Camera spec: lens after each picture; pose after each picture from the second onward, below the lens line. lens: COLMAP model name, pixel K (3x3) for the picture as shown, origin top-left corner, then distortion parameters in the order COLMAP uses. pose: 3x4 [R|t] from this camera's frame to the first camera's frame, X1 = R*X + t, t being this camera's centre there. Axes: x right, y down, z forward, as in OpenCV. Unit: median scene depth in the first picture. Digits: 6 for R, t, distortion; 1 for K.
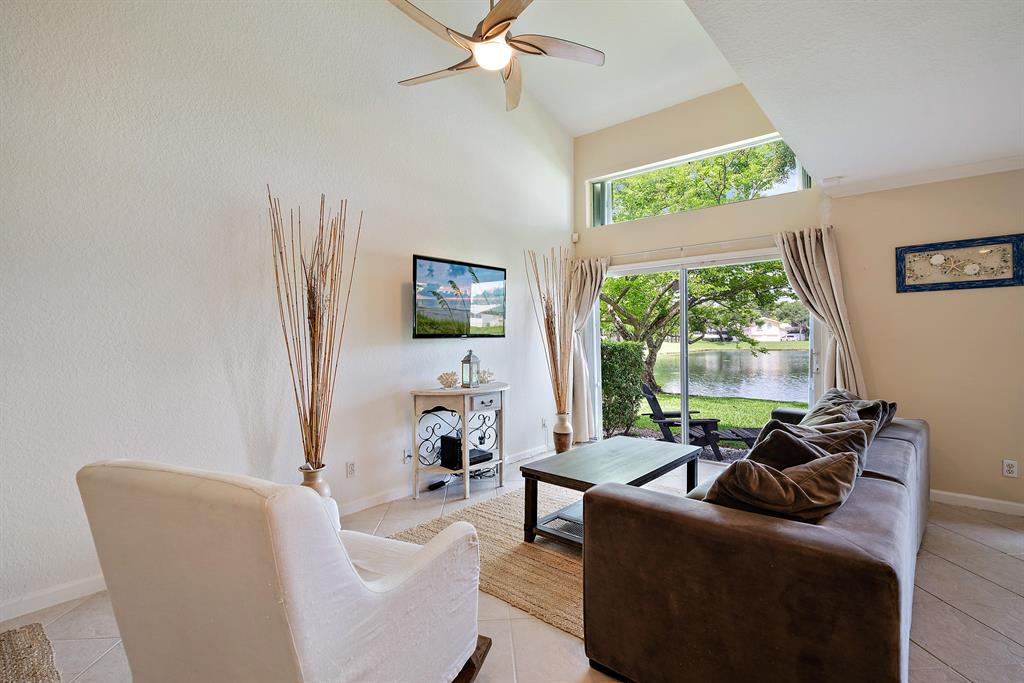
lens RADIAL K [[480.8, 0, 511.6], [0, 480.8, 336.2], [0, 0, 1]] dist [-0.002794, -0.000506]
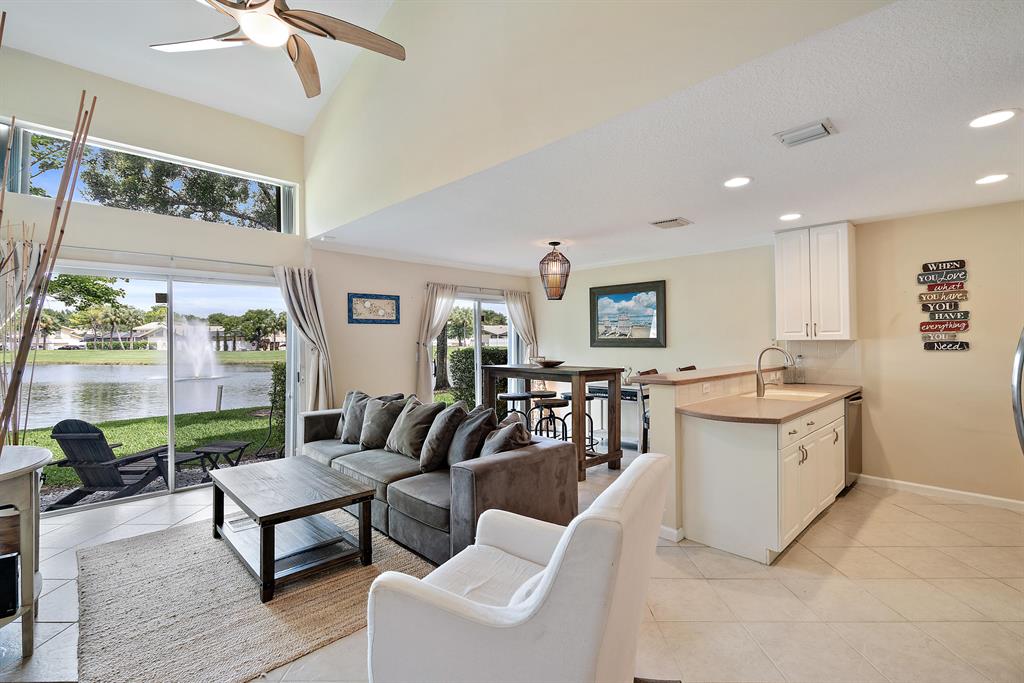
lens RADIAL K [[454.1, 0, 527.1], [0, 454.1, 338.3], [0, 0, 1]] dist [0.001214, 0.000484]
pose [[0.050458, 0.010494, 0.998671, -0.627423], [0.003227, 0.999938, -0.010670, -0.028924], [-0.998721, 0.003761, 0.050421, 0.401464]]
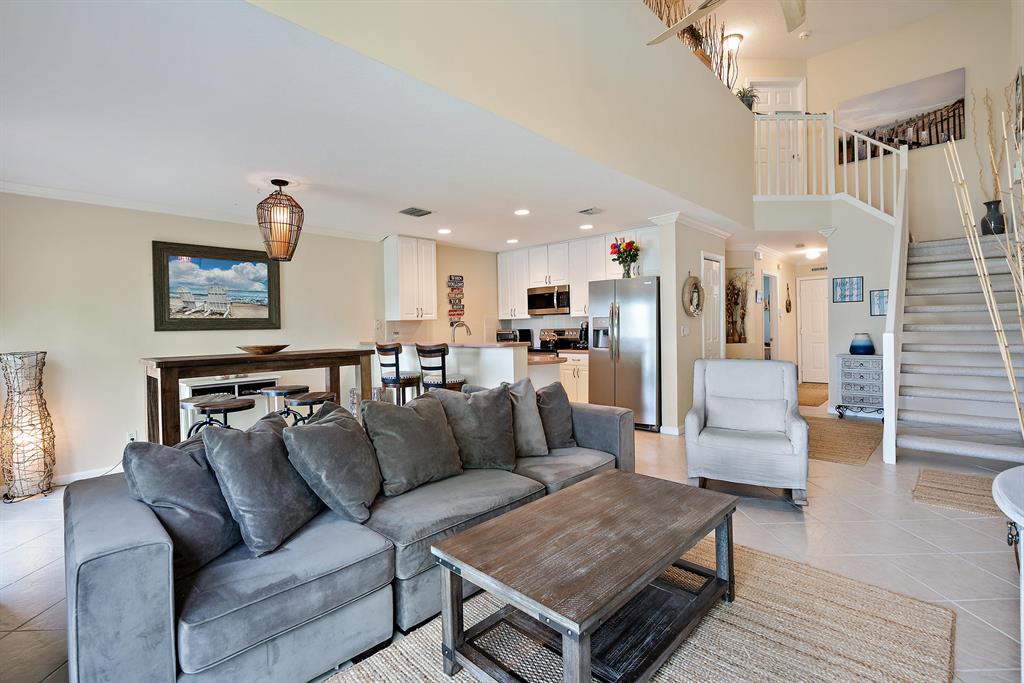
lens RADIAL K [[480.8, 0, 511.6], [0, 480.8, 336.2], [0, 0, 1]] dist [-0.002794, -0.000506]
pose [[-0.999381, 0.025088, 0.024673, 0.312602], [0.025561, 0.999491, 0.019070, 0.002292], [-0.024182, 0.019689, -0.999514, 1.565294]]
